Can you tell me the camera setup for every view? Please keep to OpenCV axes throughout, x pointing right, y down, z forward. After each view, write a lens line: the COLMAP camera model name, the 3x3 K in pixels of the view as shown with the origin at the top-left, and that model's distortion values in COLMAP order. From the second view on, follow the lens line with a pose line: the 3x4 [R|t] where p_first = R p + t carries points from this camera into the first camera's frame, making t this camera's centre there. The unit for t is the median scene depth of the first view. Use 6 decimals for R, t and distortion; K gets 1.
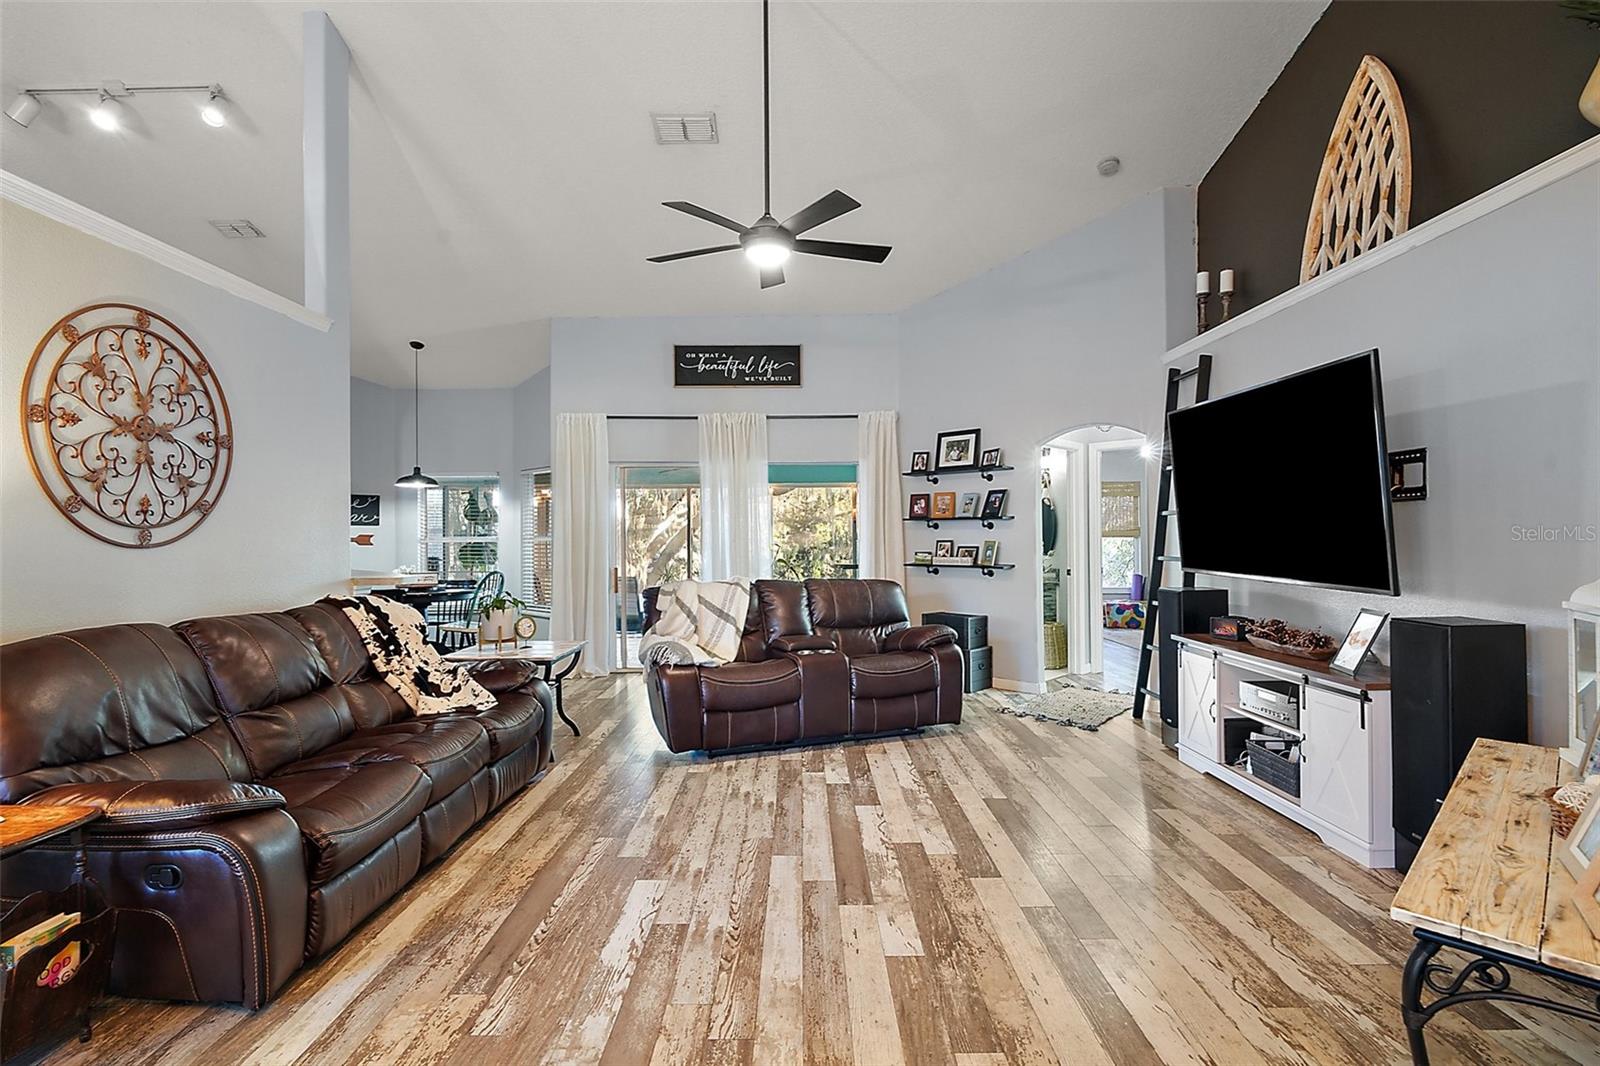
lens RADIAL K [[746.3, 0, 801.9], [0, 746.3, 524.8], [0, 0, 1]] dist [0.003798, -0.006652]
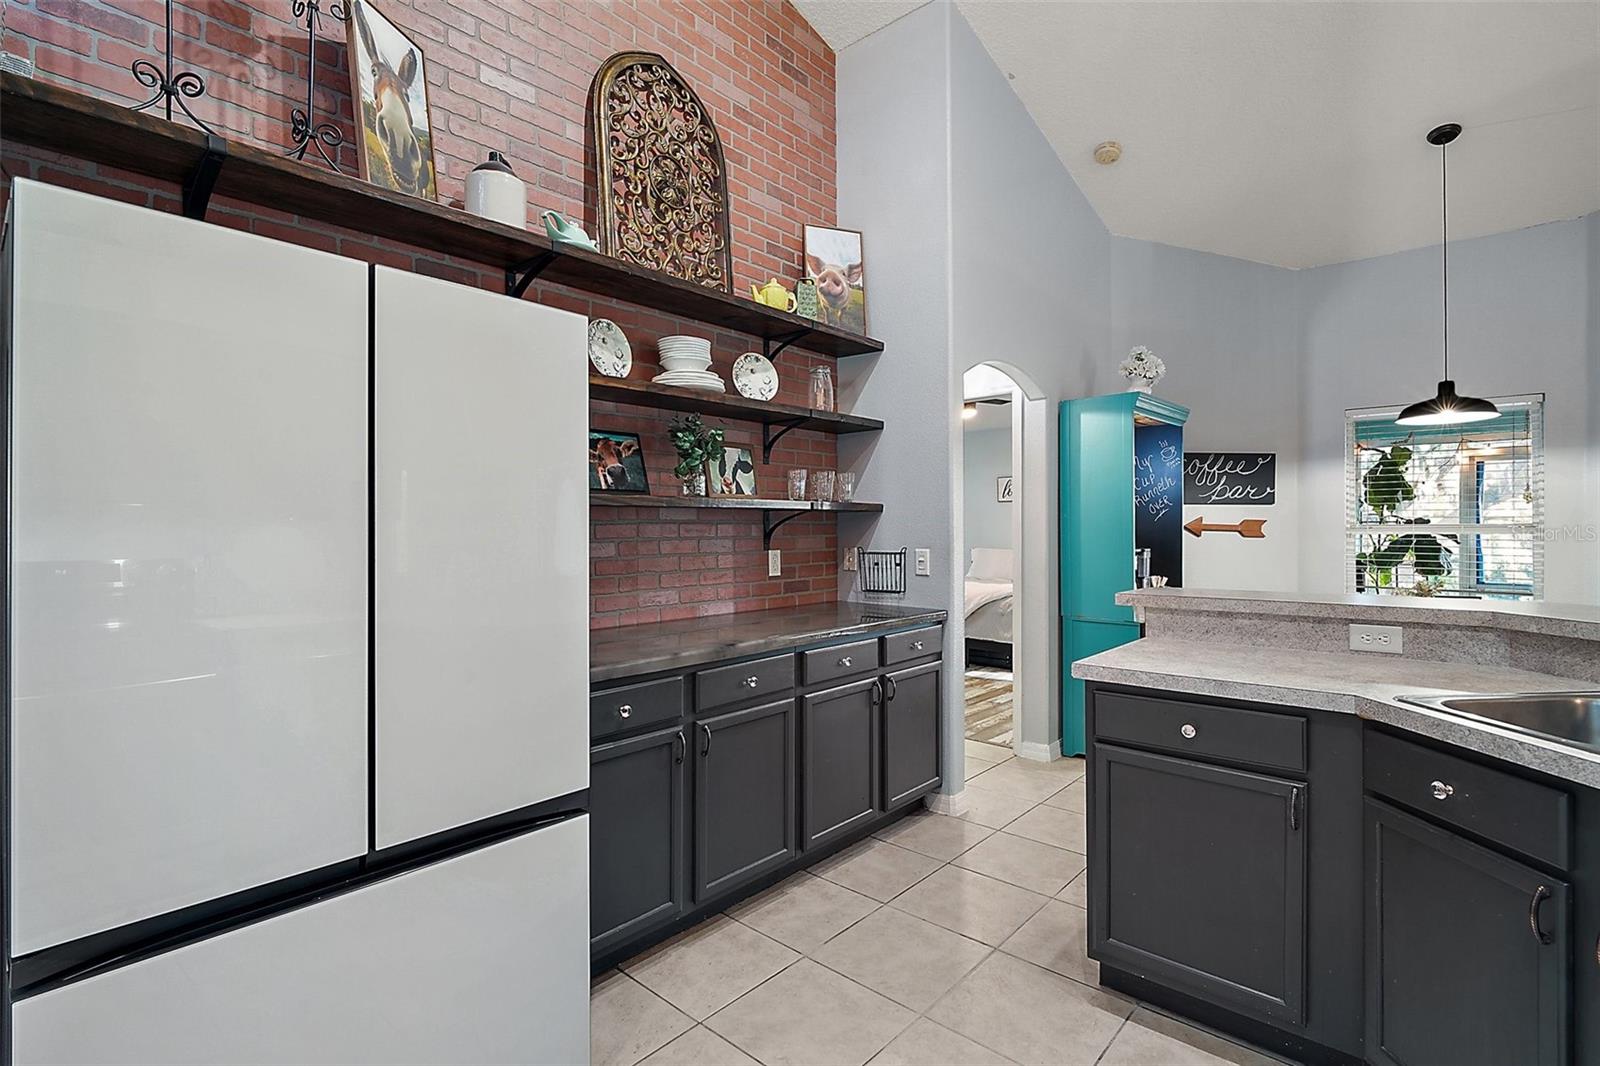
lens RADIAL K [[746.3, 0, 795.5], [0, 746.3, 529.4], [0, 0, 1]] dist [0.003798, -0.006652]
pose [[0.737066, 0.006431, -0.675790, -1.004369], [0.007109, 0.999826, 0.017267, 0.016879], [0.675783, -0.017531, 0.736892, 0.710266]]
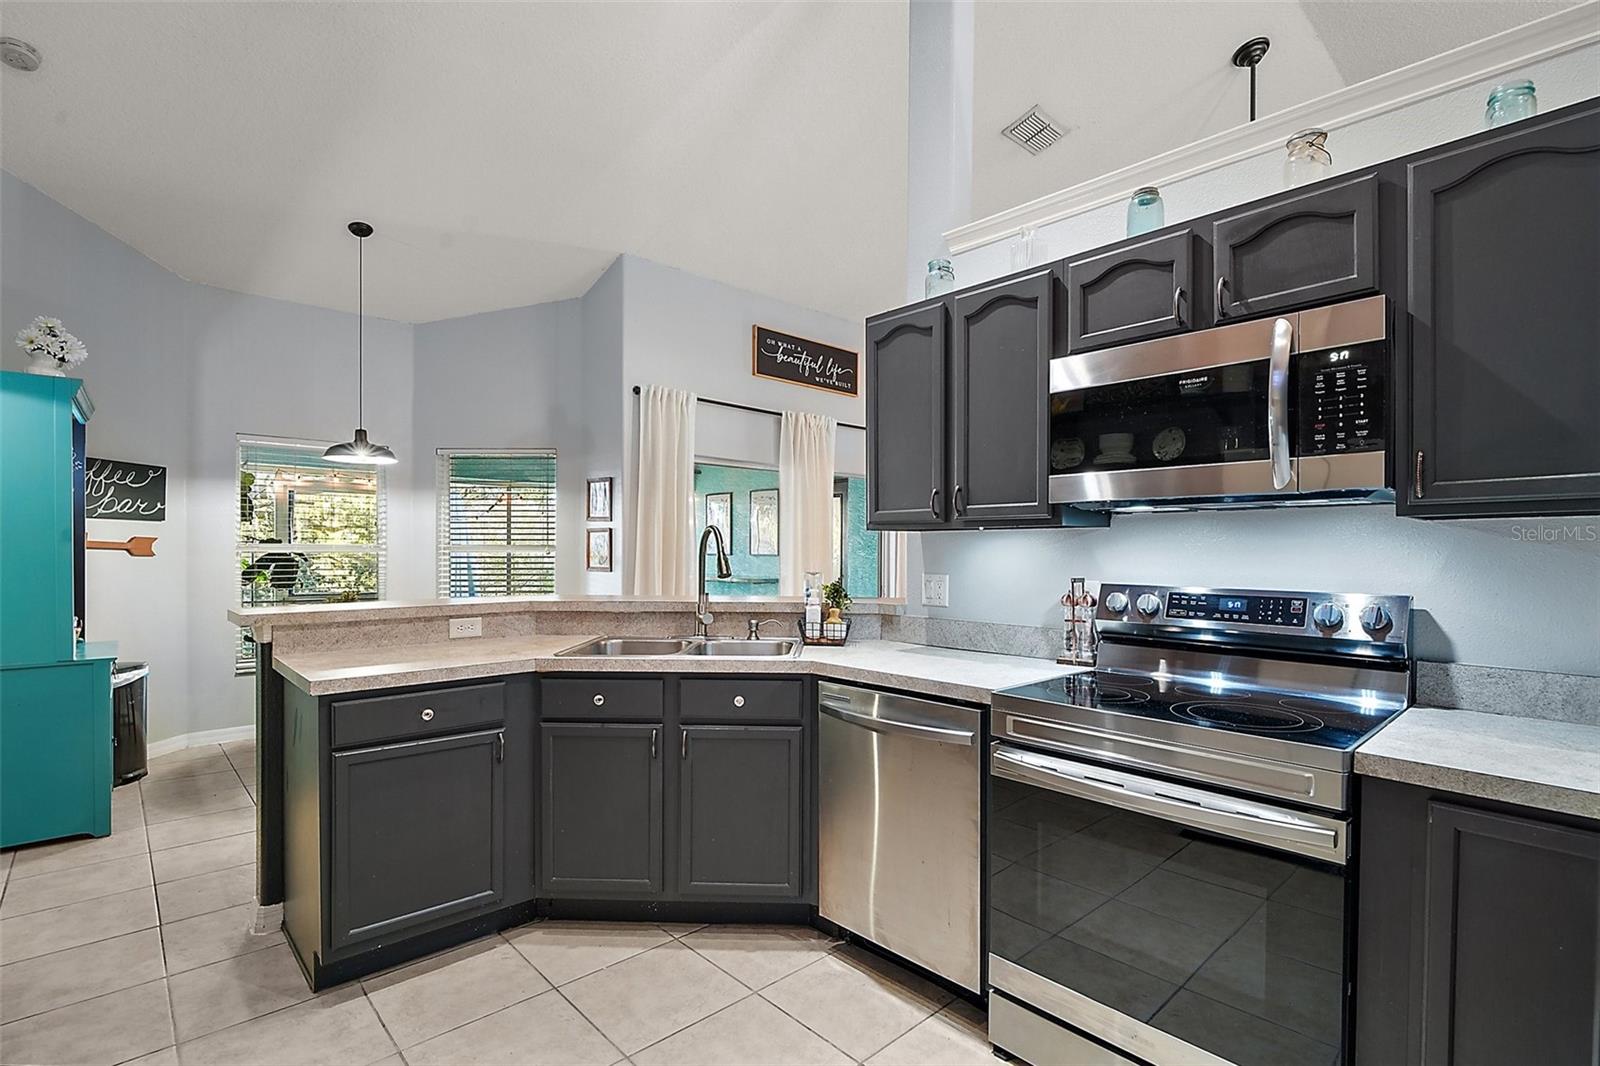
lens RADIAL K [[746.3, 0, 820.1], [0, 746.3, 547.7], [0, 0, 1]] dist [0.003798, -0.006652]
pose [[0.736338, 0.014628, 0.676456, -1.305940], [-0.022331, 0.999747, 0.002688, 0.018038], [-0.676245, -0.017085, 0.736478, 0.599170]]
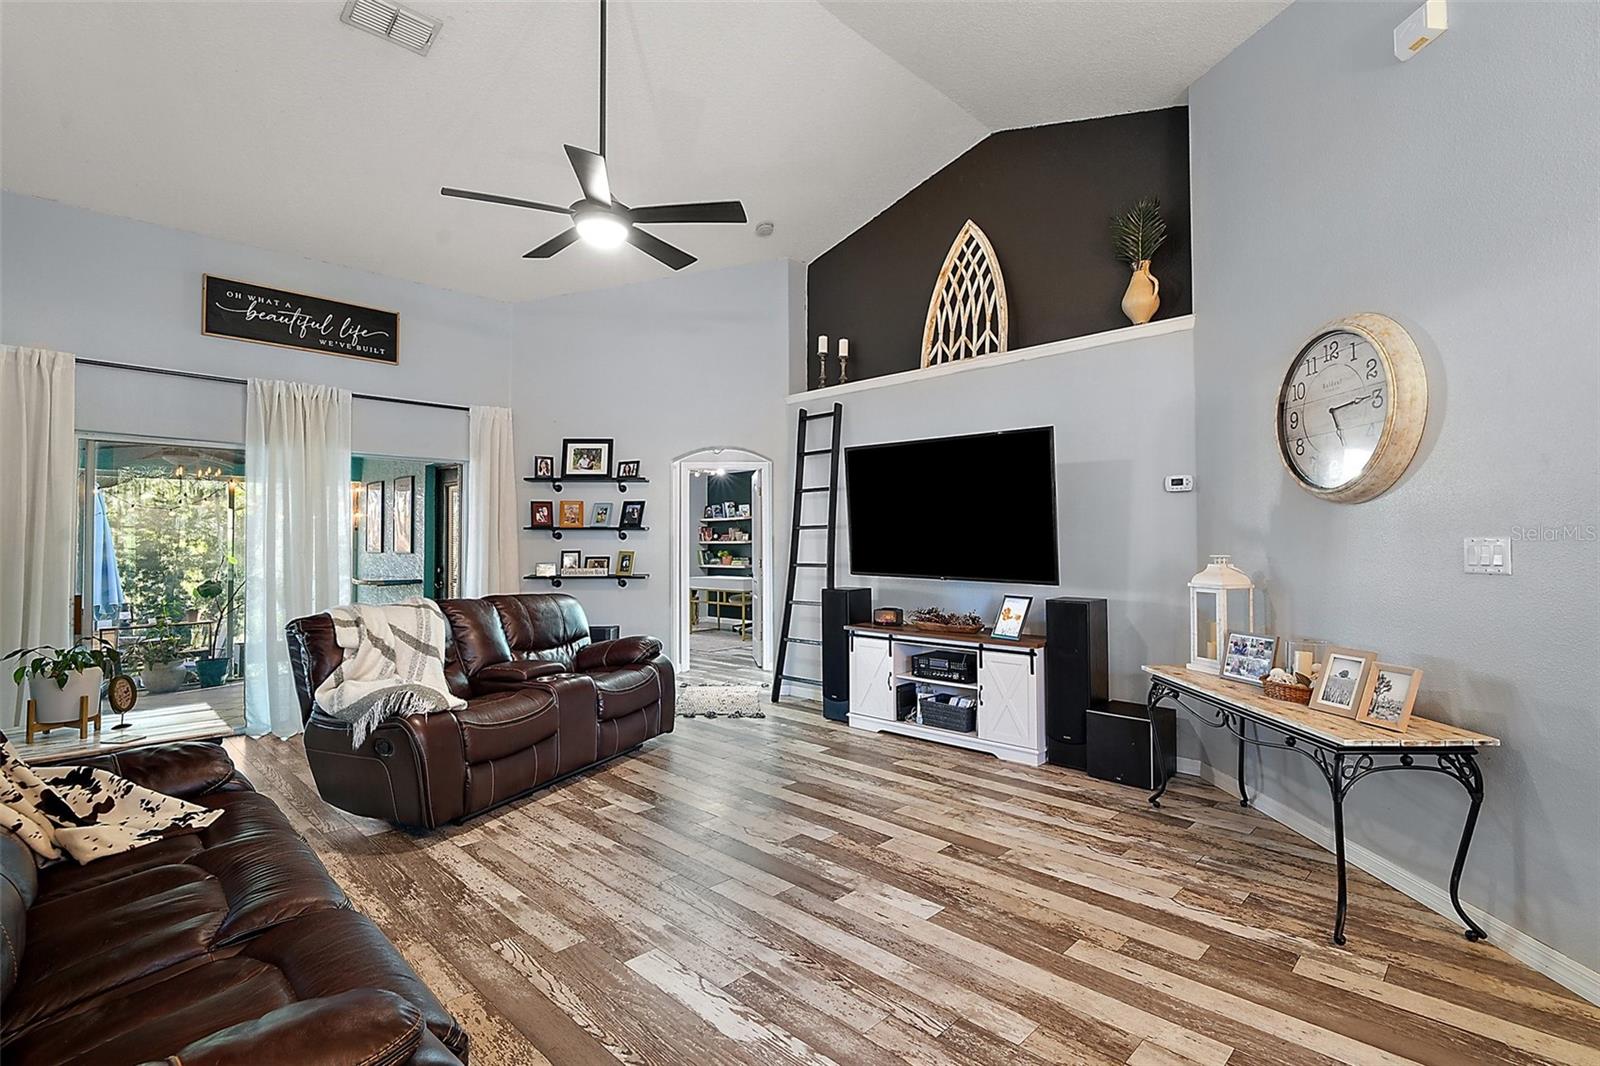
lens RADIAL K [[746.3, 0, 800.6], [0, 746.3, 521.1], [0, 0, 1]] dist [0.003798, -0.006652]
pose [[0.704819, 0.024593, 0.708961, -0.506650], [-0.012031, 0.999670, -0.022717, 0.001607], [-0.709285, 0.007481, 0.704882, 0.202298]]
